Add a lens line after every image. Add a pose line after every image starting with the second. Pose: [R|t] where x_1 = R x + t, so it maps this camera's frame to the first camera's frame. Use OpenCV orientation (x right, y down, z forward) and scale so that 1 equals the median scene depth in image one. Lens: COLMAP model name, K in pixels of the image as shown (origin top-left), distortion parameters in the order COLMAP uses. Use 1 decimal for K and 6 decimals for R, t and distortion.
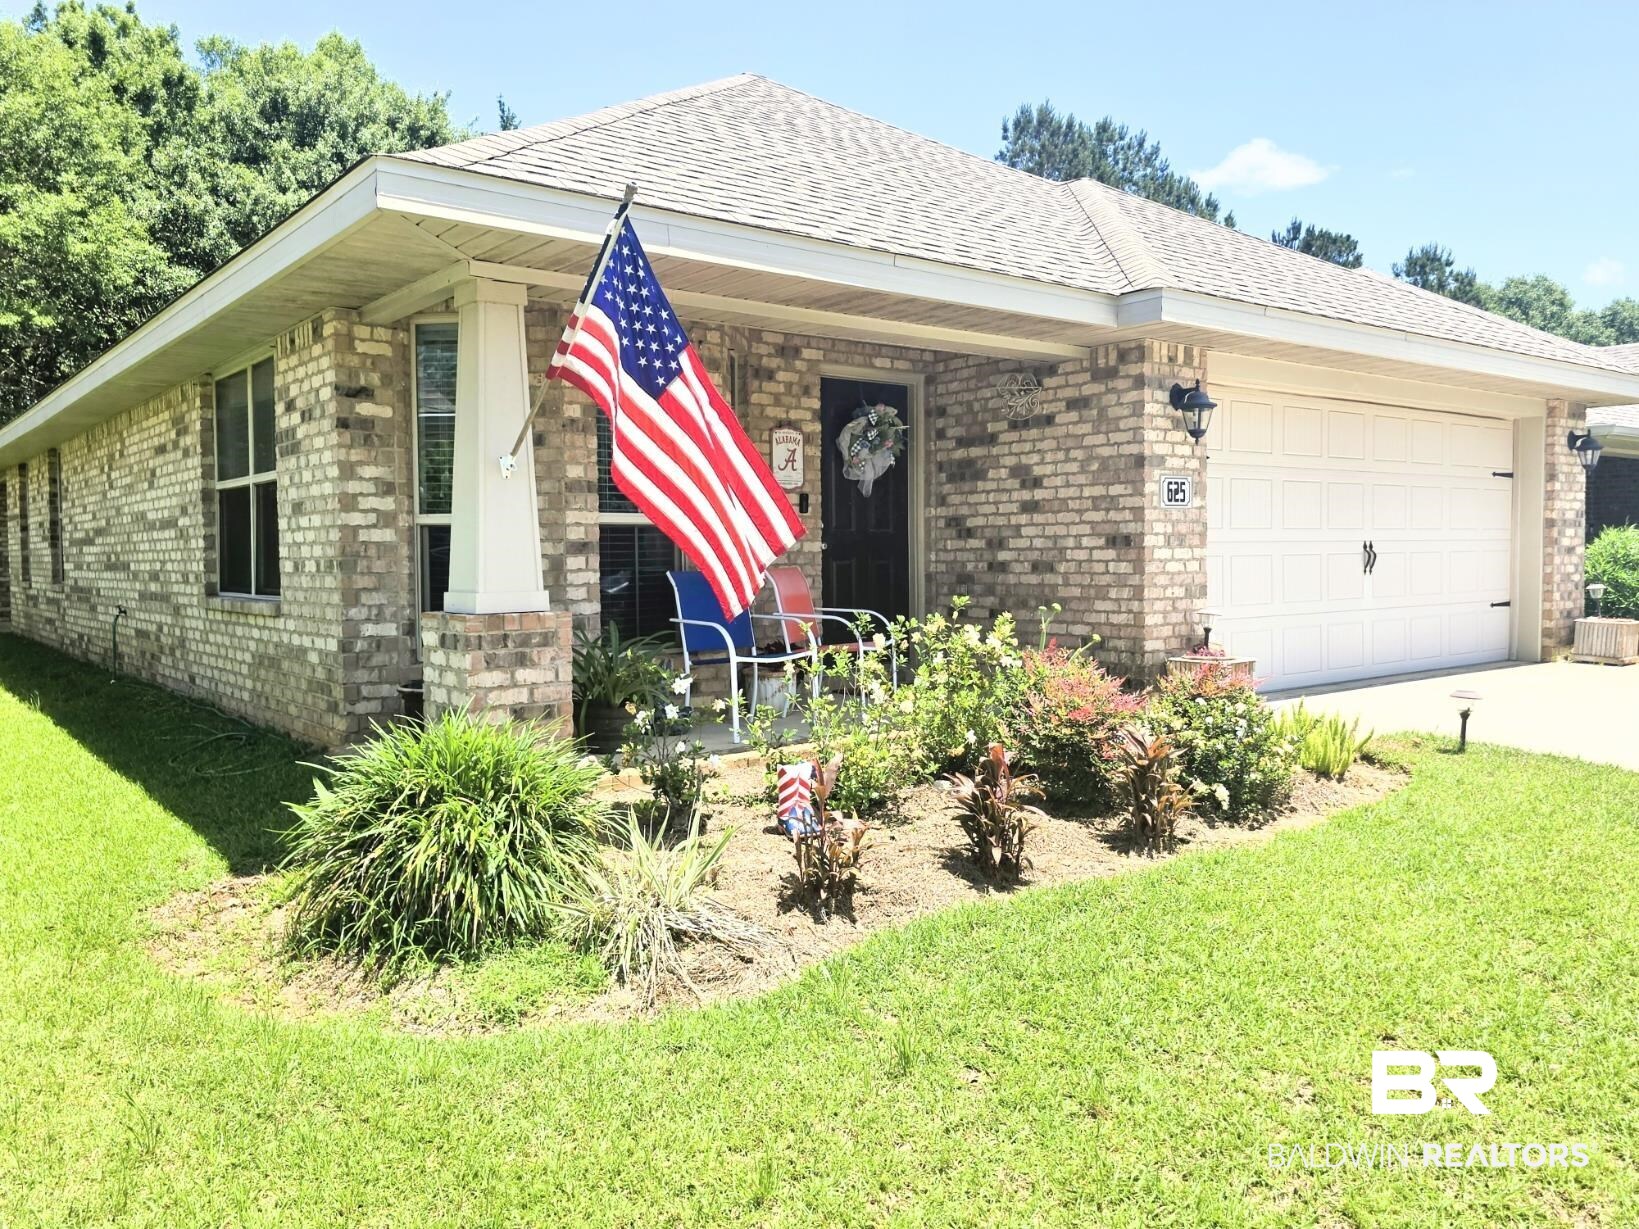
lens RADIAL K [[1264.0, 0, 824.4], [0, 1264.0, 611.1], [0, 0, 1]] dist [0.081981, 0.000074]
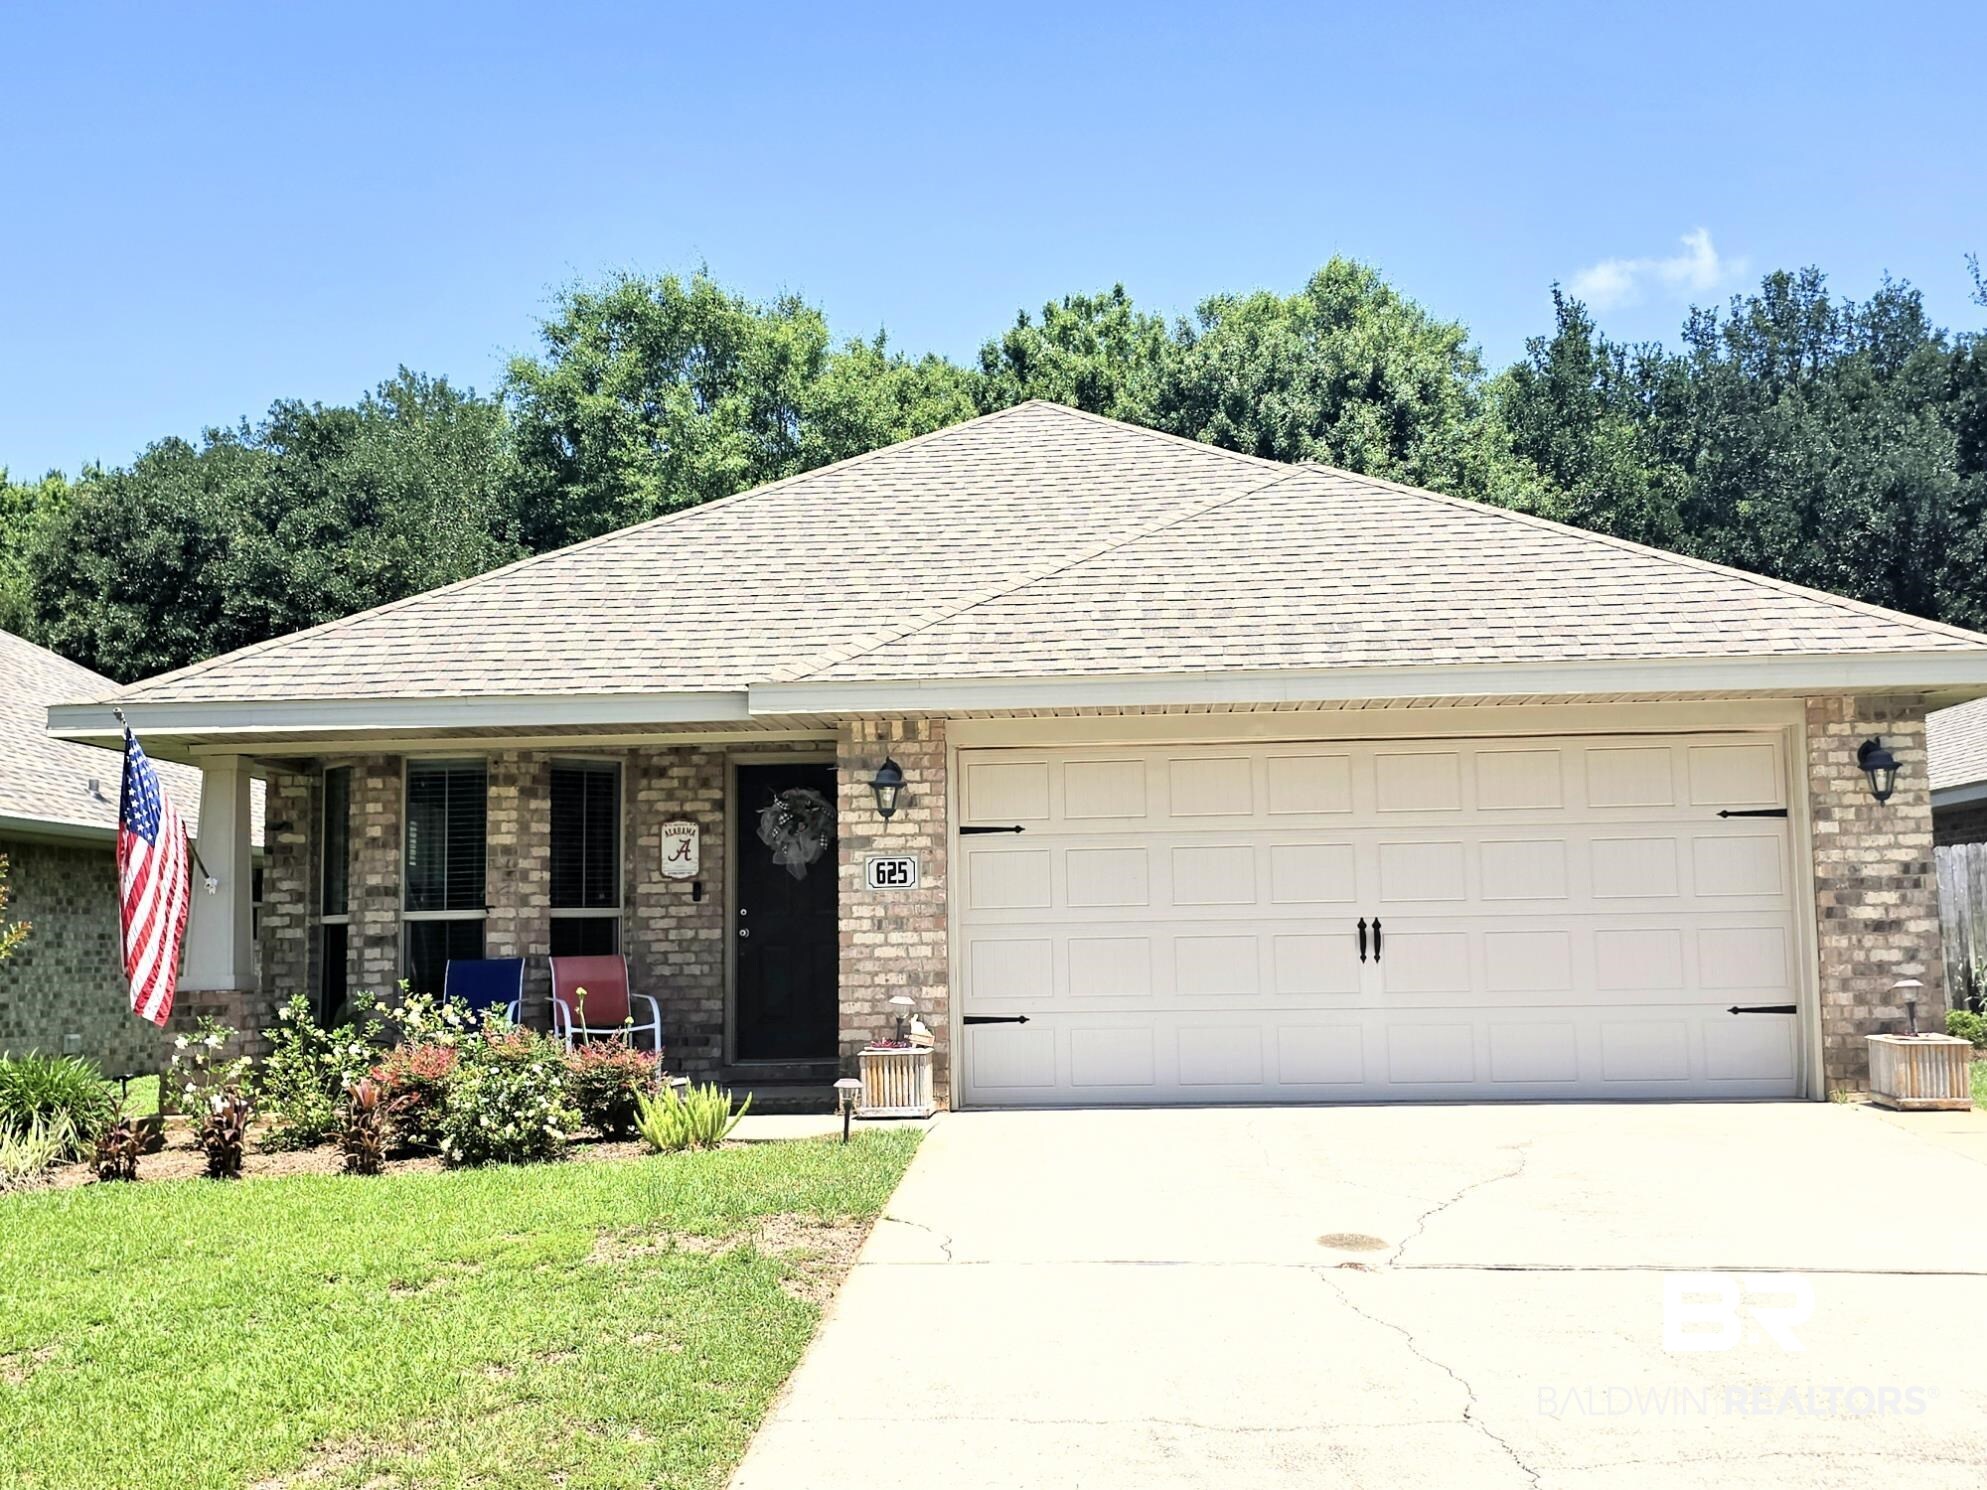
lens RADIAL K [[2064.6, 0, 987.7], [0, 2064.6, 730.8], [0, 0, 1]] dist [0.073839, 0.000000]
pose [[0.747353, -0.075902, -0.660078, 1.362651], [-0.018908, 0.990622, -0.135319, 0.008560], [0.664158, 0.113612, 0.738909, -0.104974]]
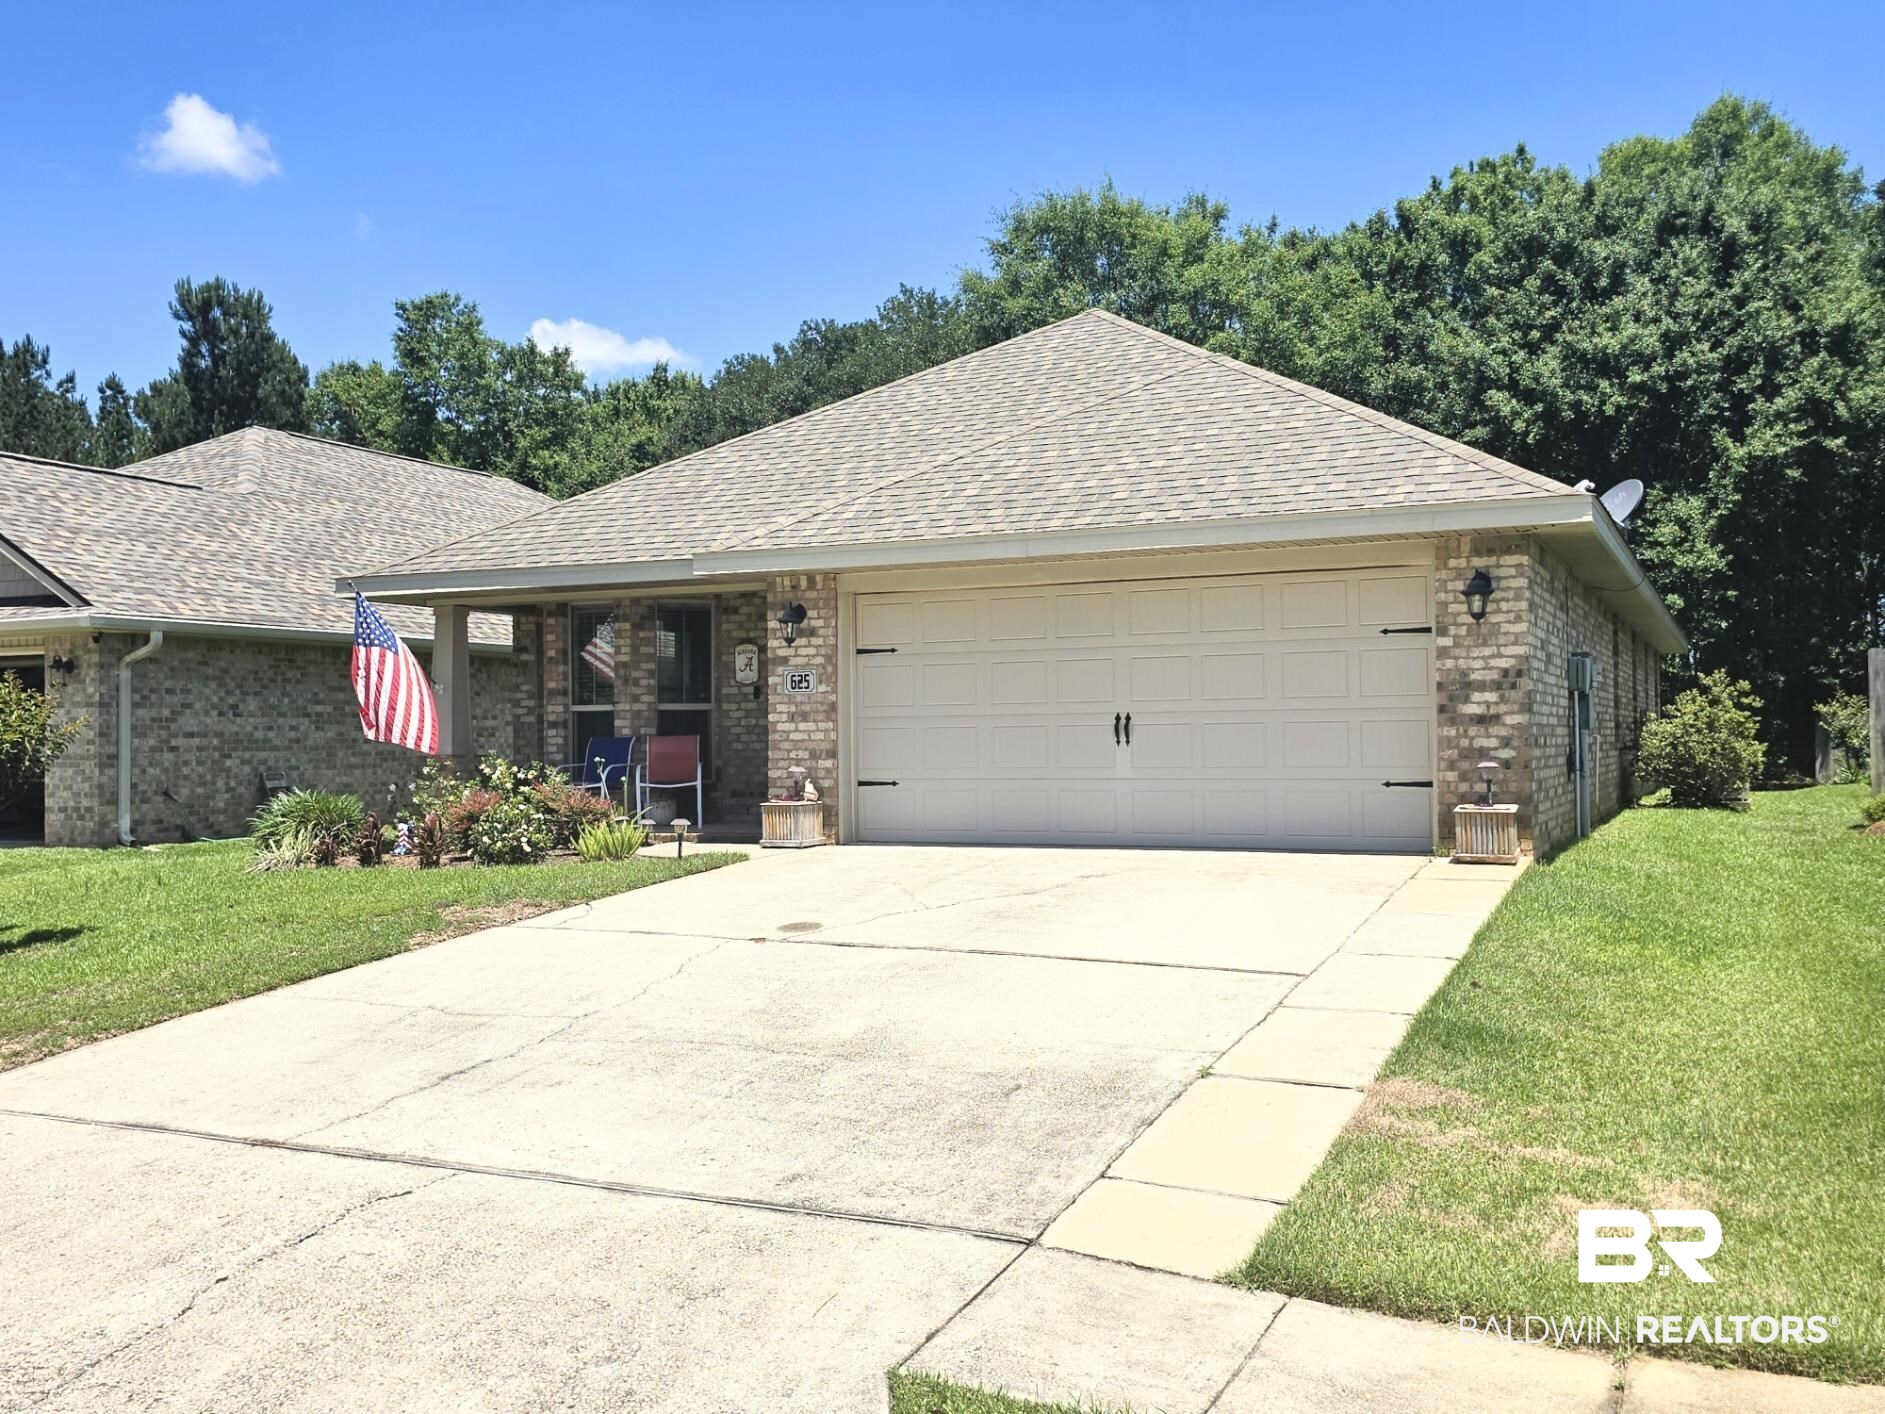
lens RADIAL K [[1701.3, 0, 939.1], [0, 1701.3, 720.8], [0, 0, 1]] dist [0.068801, -0.089964]
pose [[0.452541, -0.004669, -0.891731, 1.992881], [-0.033715, 0.999182, -0.022341, -0.015506], [0.891106, 0.040175, 0.452013, 0.305714]]
